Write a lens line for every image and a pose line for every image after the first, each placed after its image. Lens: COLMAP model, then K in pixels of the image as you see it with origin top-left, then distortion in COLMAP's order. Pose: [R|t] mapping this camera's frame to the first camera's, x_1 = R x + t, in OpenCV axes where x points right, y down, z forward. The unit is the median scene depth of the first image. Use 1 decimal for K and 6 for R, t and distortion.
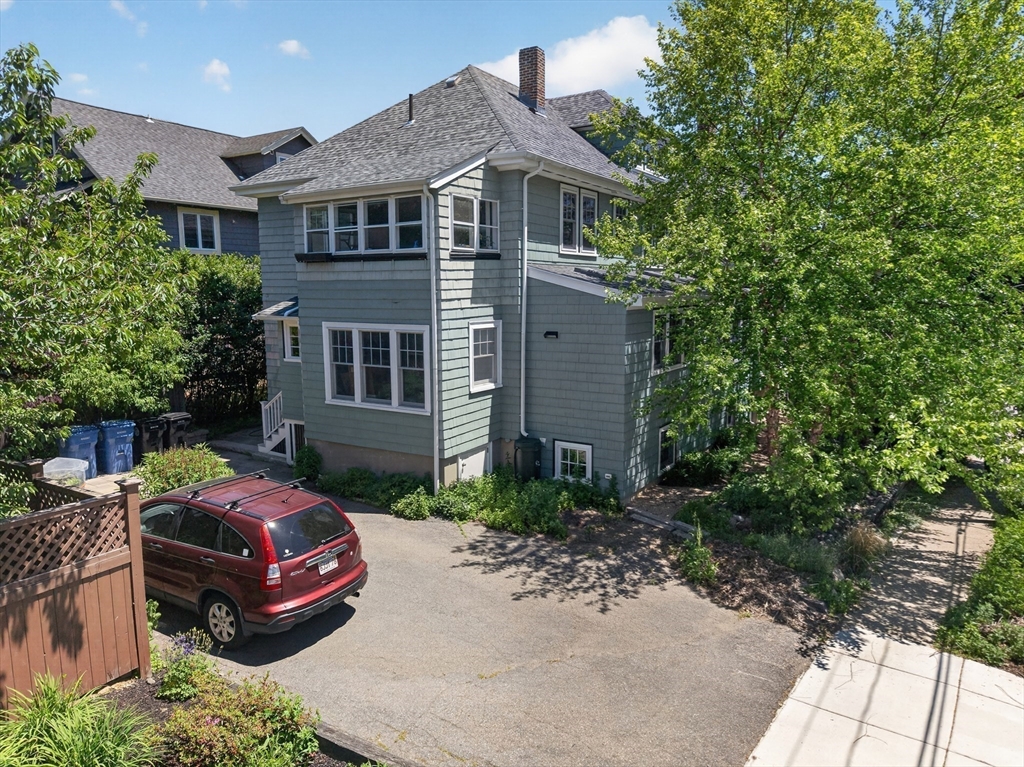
lens RADIAL K [[713.3, 0, 514.5], [0, 713.3, 383.5], [0, 0, 1]] dist [-0.036123, -0.002464]
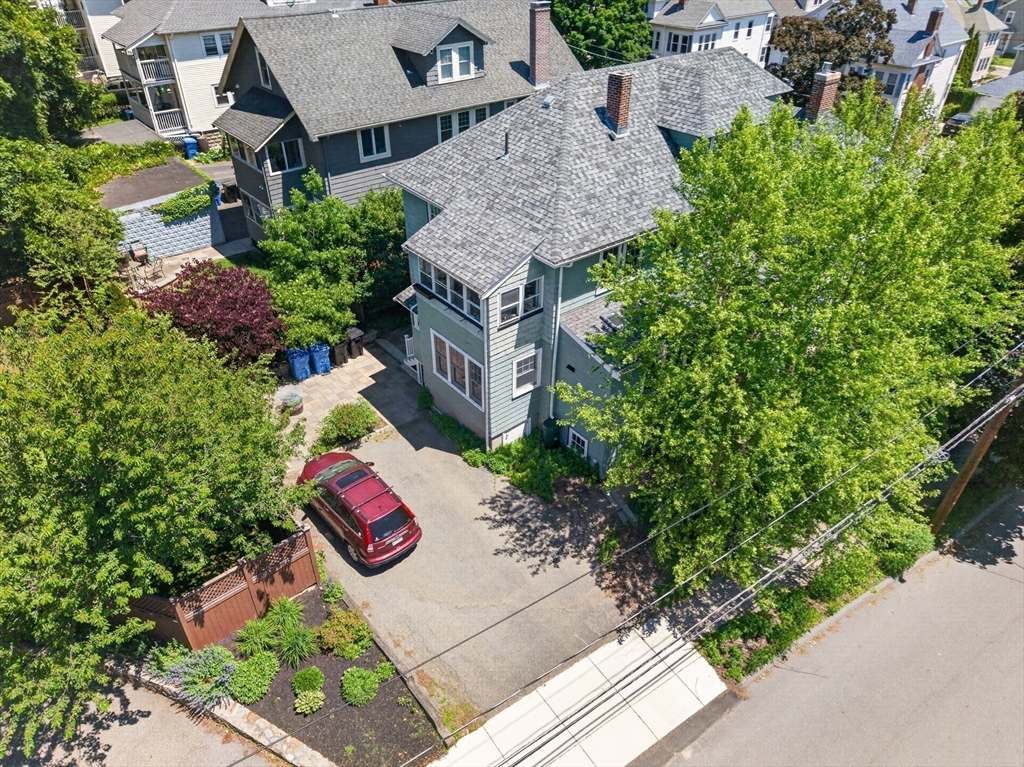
lens RADIAL K [[713.3, 0, 509.2], [0, 713.3, 382.9], [0, 0, 1]] dist [-0.036123, -0.002464]
pose [[0.946579, 0.191480, -0.259466, 0.339484], [-0.047649, 0.878840, 0.474732, -0.778479], [0.318931, -0.437008, 0.841015, -0.317042]]
